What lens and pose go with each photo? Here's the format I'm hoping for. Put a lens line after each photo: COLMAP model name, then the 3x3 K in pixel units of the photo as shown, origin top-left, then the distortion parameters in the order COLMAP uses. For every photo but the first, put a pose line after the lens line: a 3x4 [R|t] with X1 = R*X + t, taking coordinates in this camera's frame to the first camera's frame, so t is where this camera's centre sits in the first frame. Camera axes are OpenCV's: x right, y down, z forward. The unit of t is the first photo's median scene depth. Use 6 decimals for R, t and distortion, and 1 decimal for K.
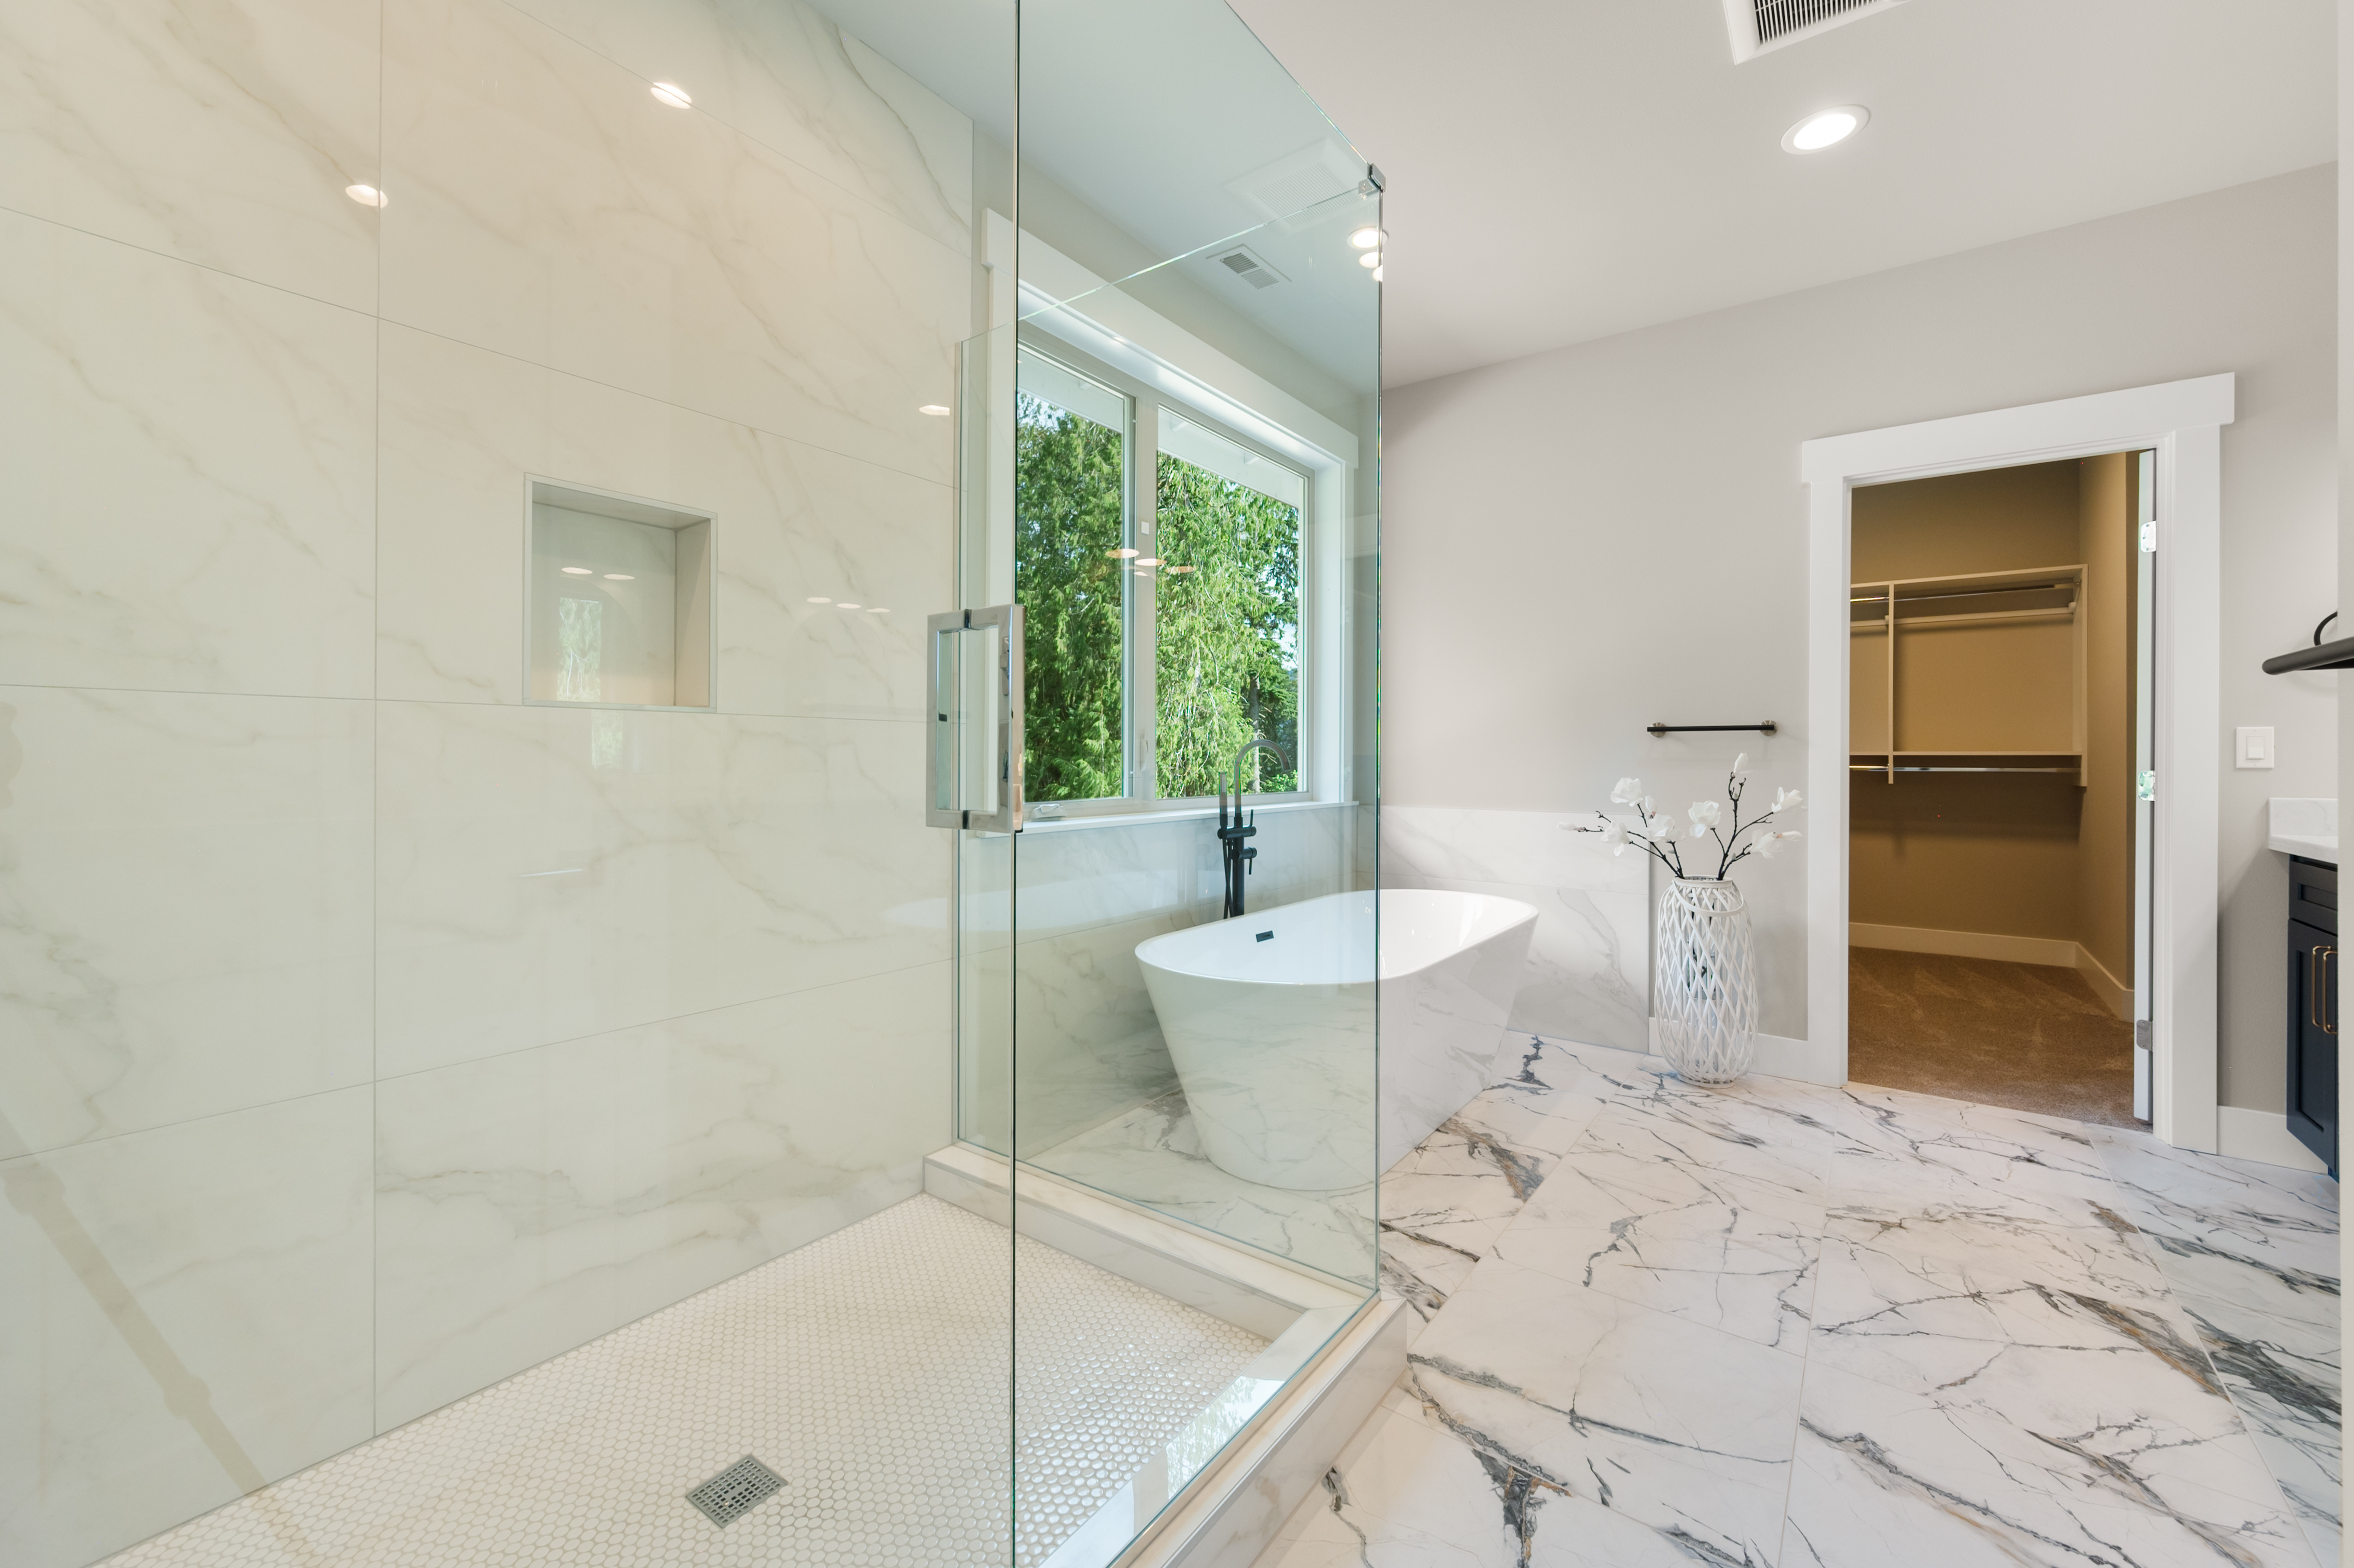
lens RADIAL K [[938.1, 0, 1183.6], [0, 938.1, 762.3], [0, 0, 1]] dist [0.001749, 0.000321]
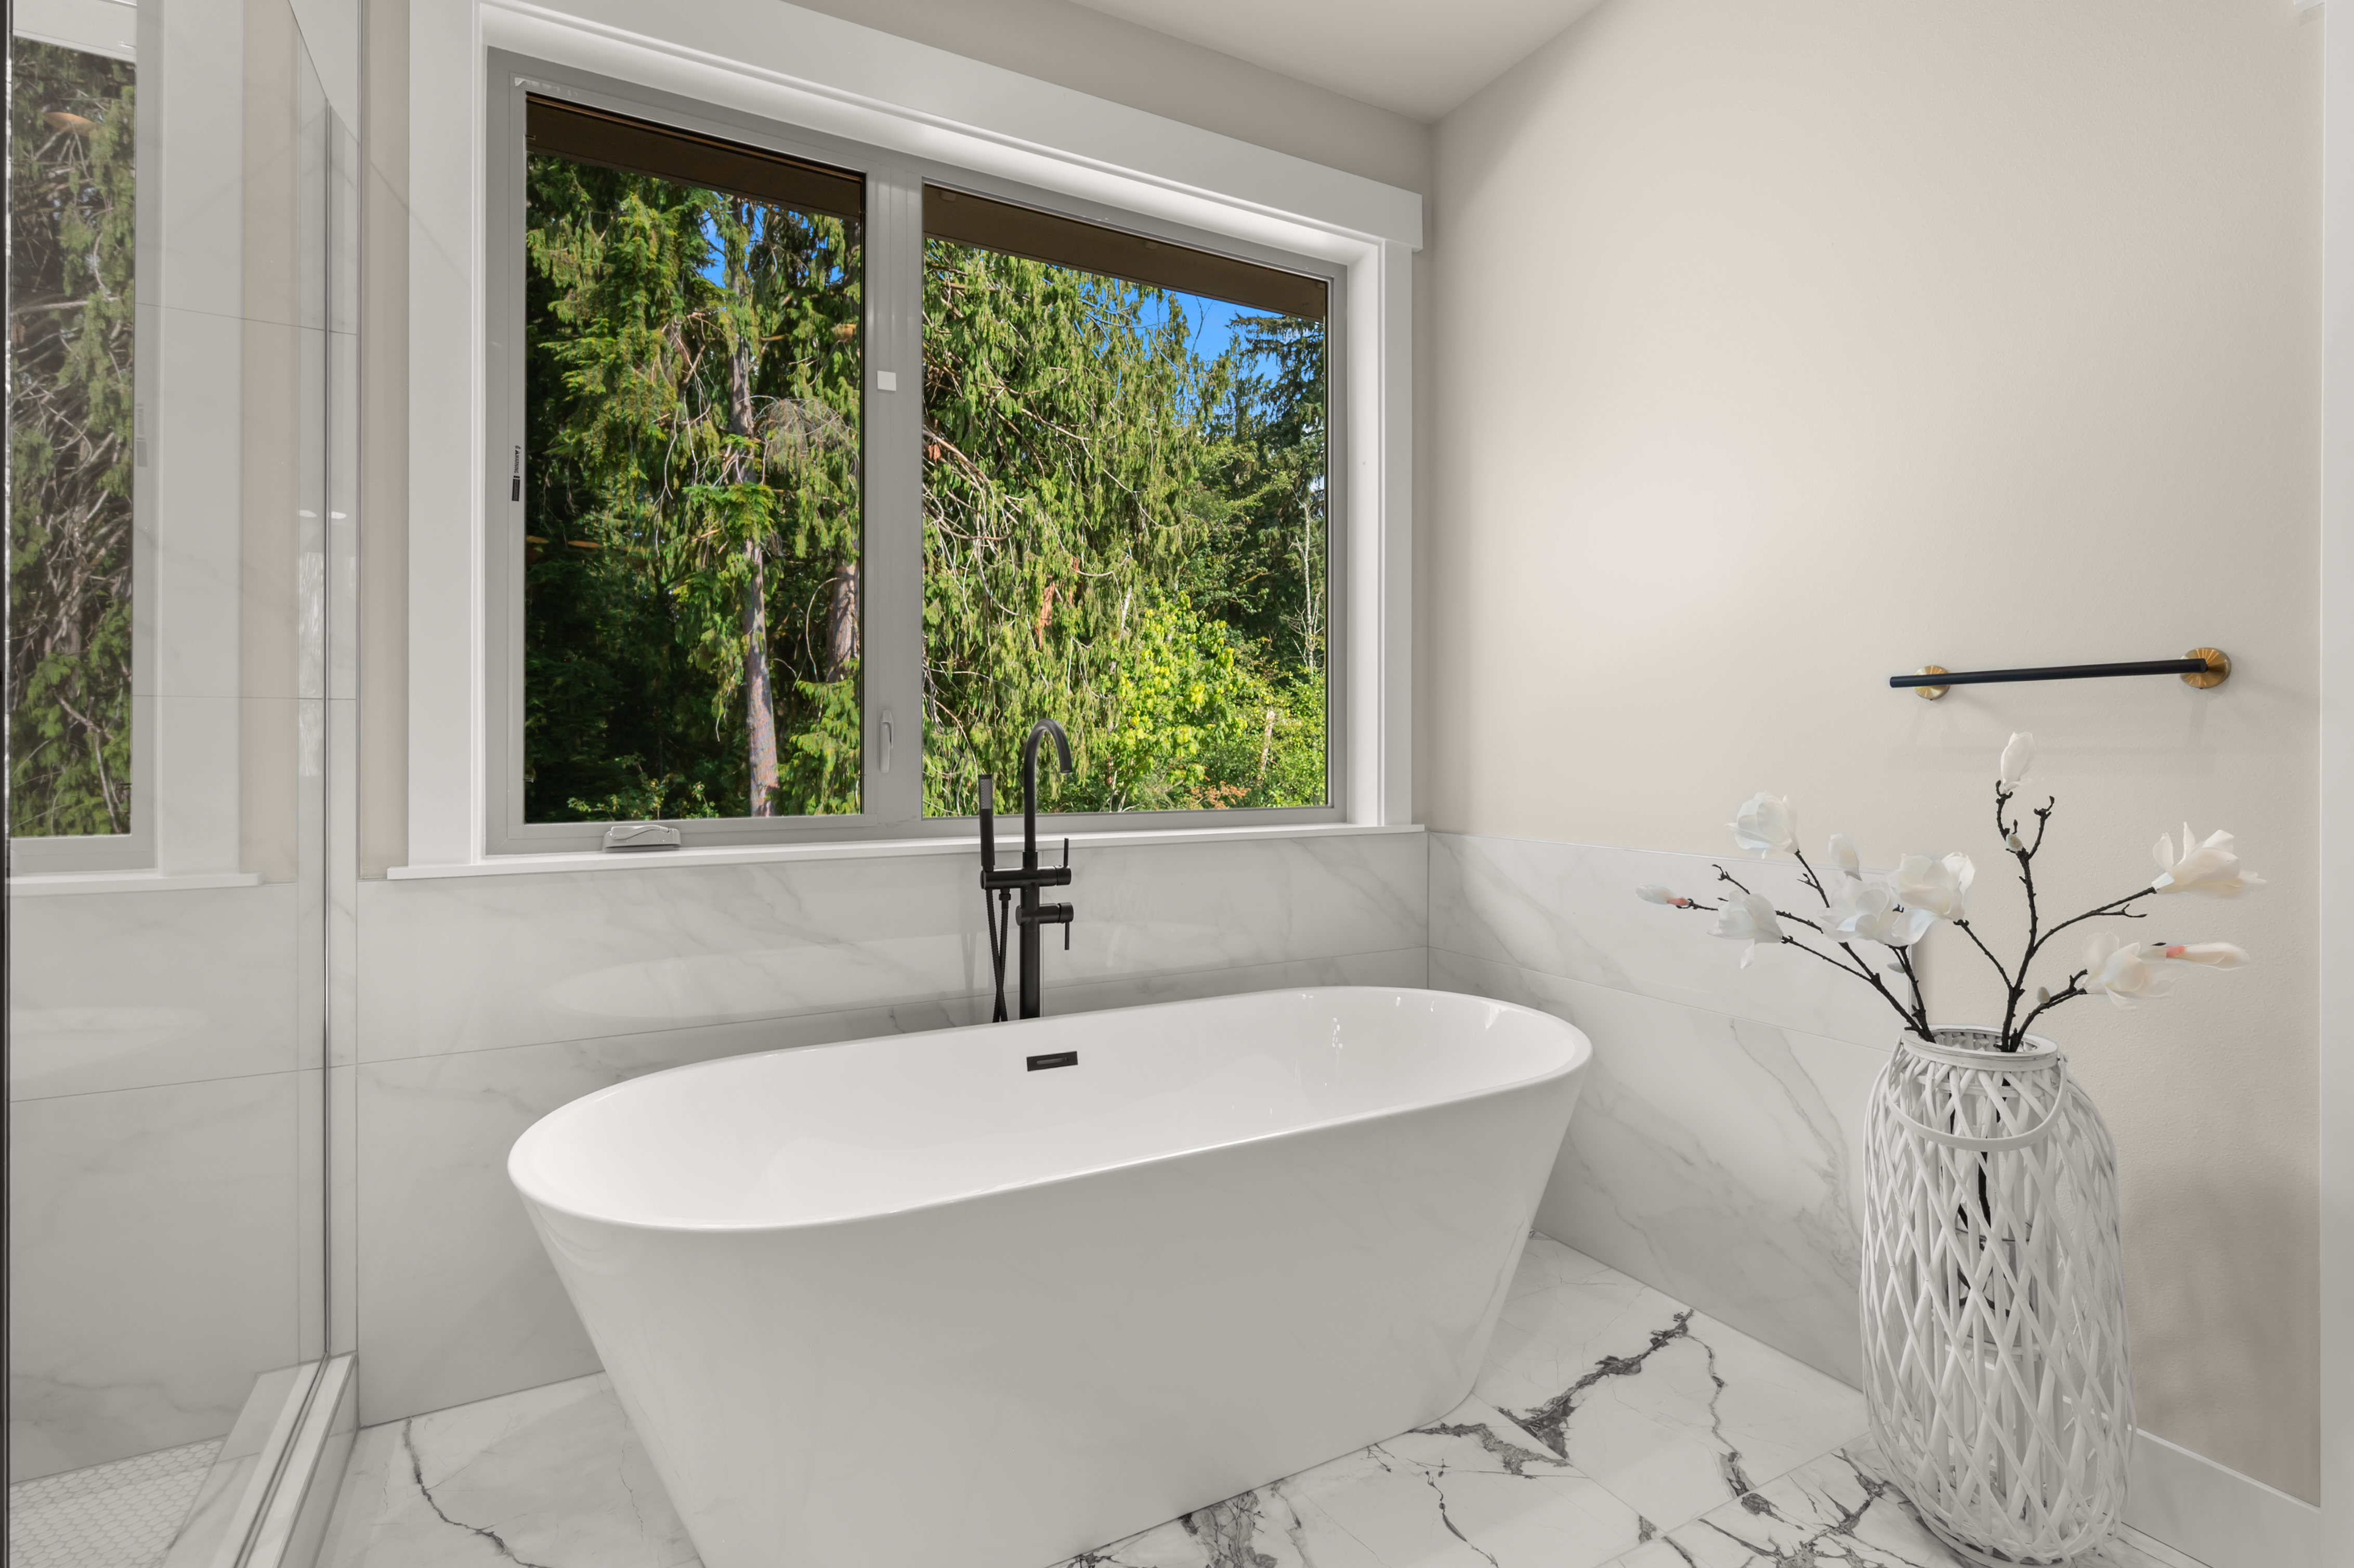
lens RADIAL K [[1123.0, 0, 1172.1], [0, 1123.0, 750.9], [0, 0, 1]] dist [0.004368, -0.000436]
pose [[0.906249, -0.004790, -0.422718, 0.470002], [0.003057, 0.999984, -0.004777, -0.001173], [0.422734, 0.003037, 0.906249, 0.430695]]
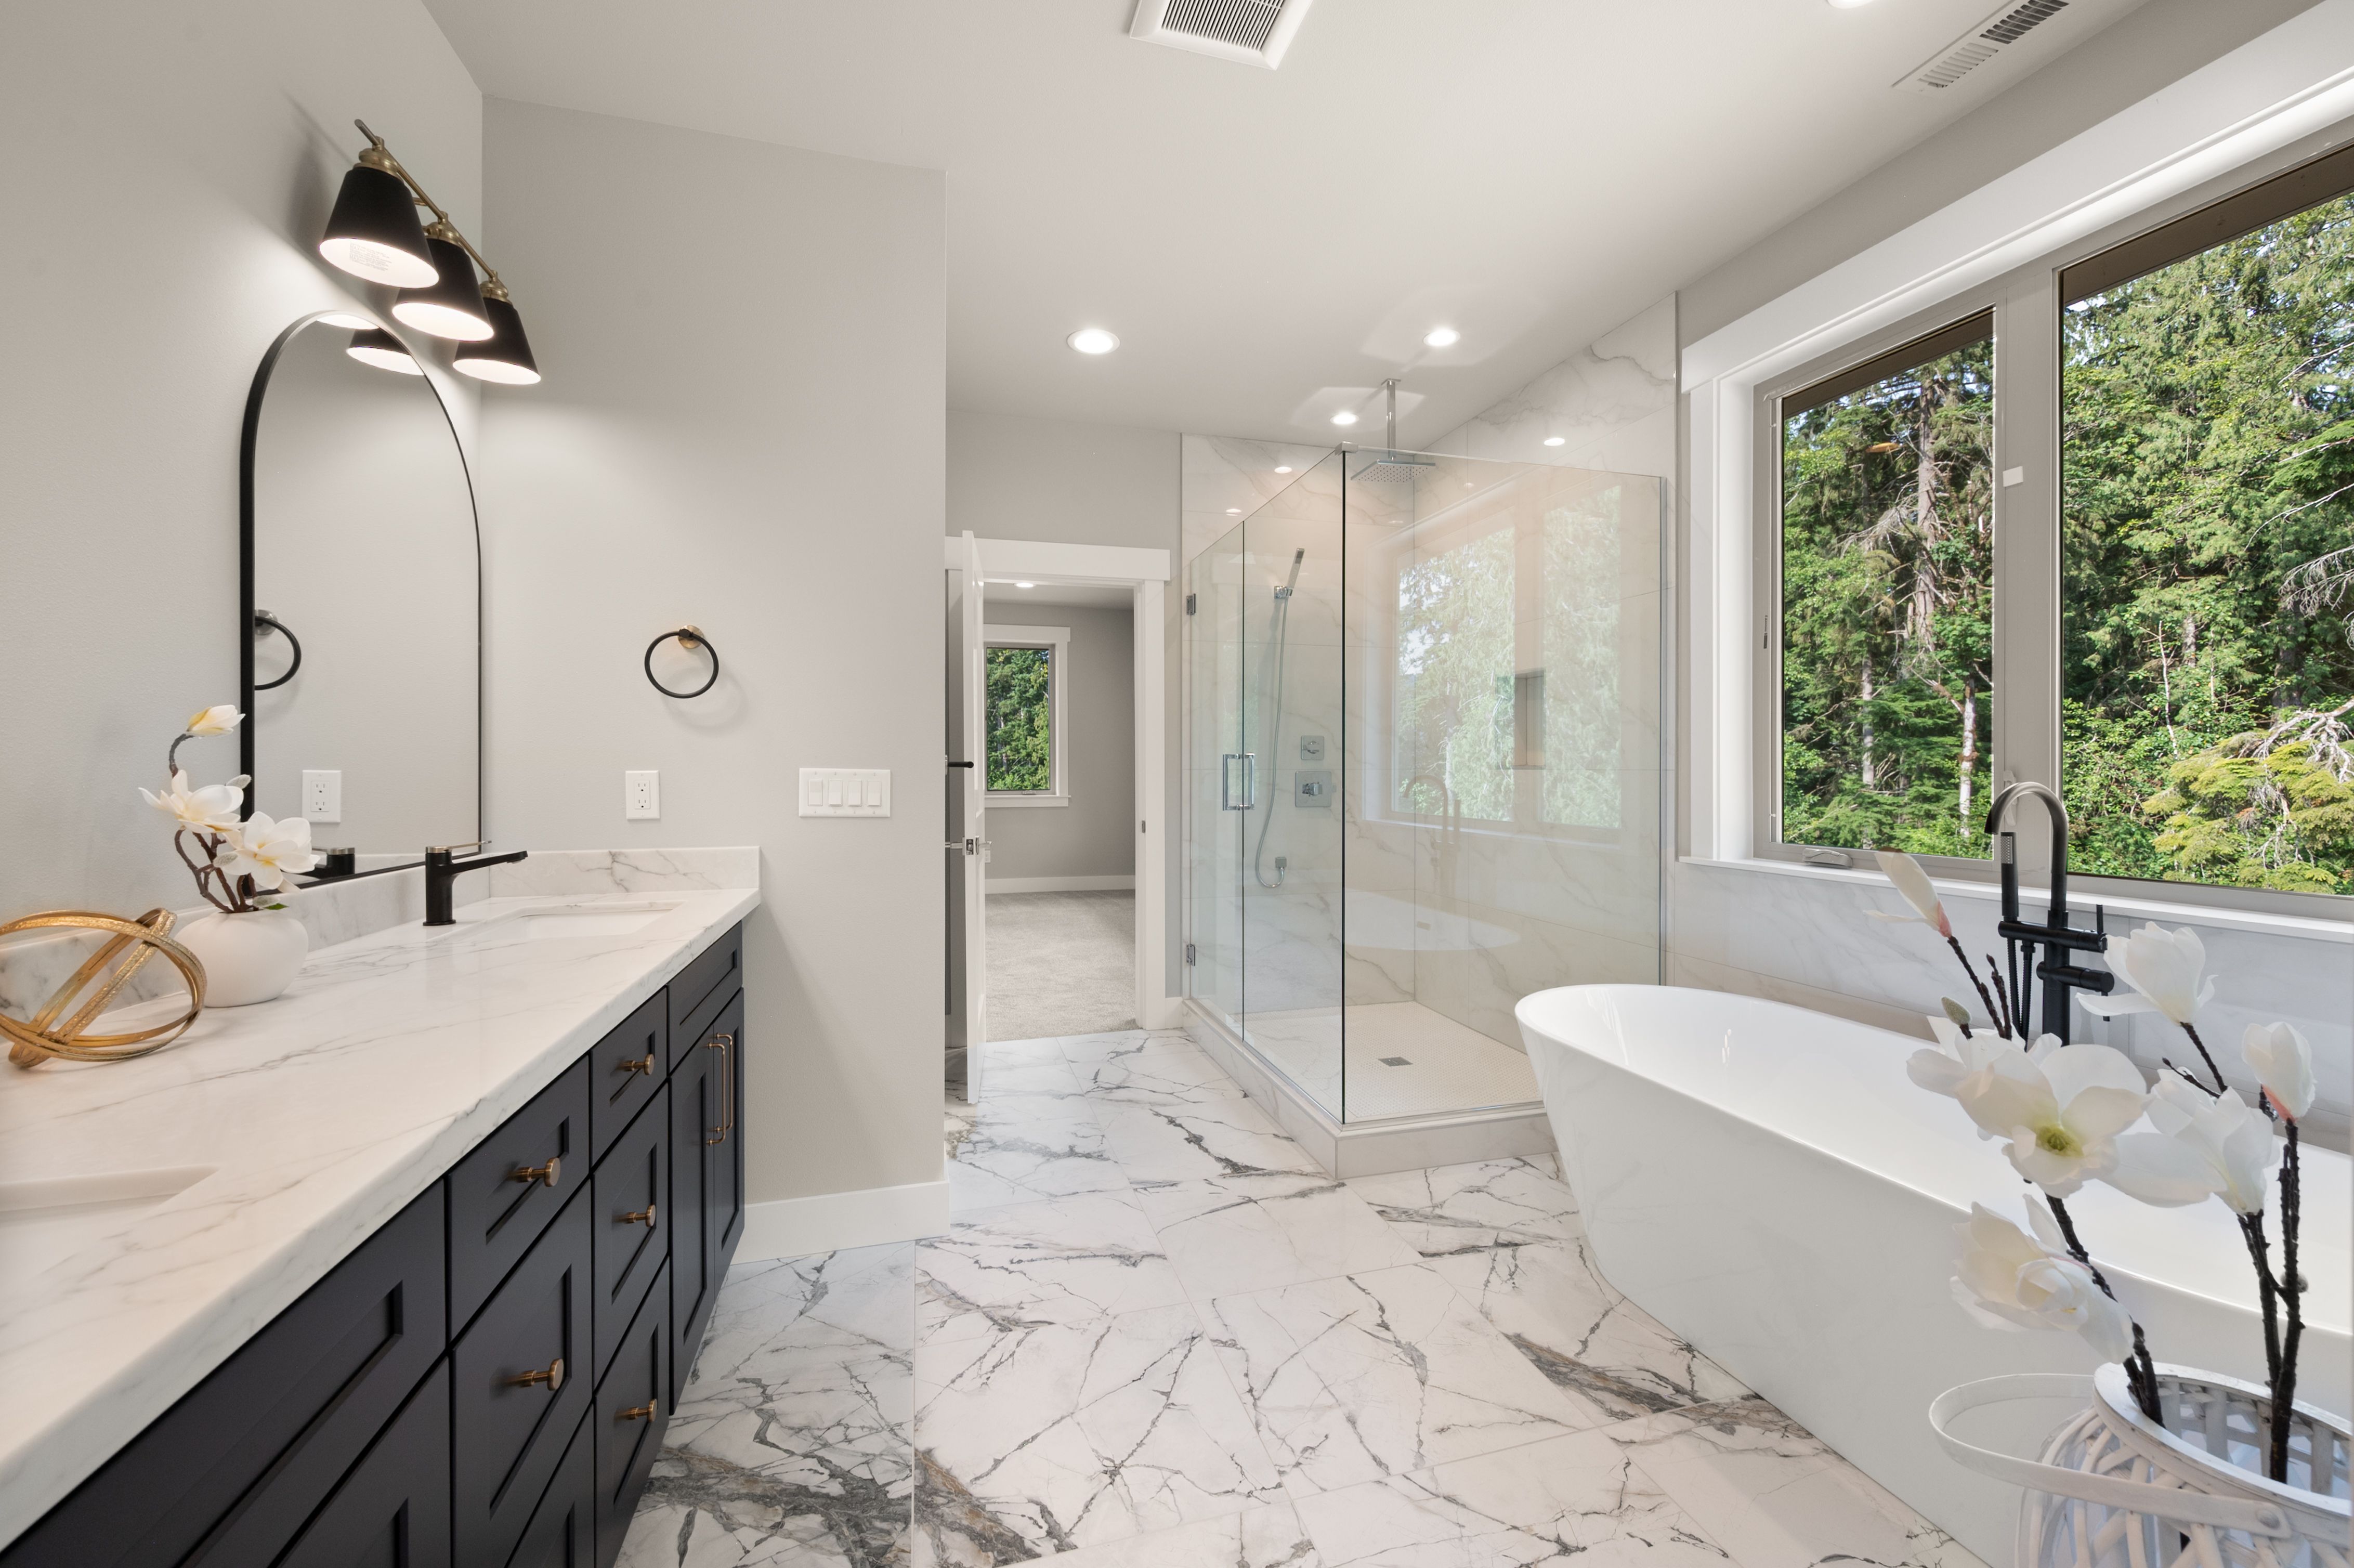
lens RADIAL K [[938.1, 0, 1194.4], [0, 938.1, 776.6], [0, 0, 1]] dist [0.001749, 0.000321]
pose [[-0.599395, 0.004117, -0.800443, 0.929947], [-0.004653, 0.999952, 0.008628, -0.031594], [0.800440, 0.008896, -0.599347, 0.985806]]
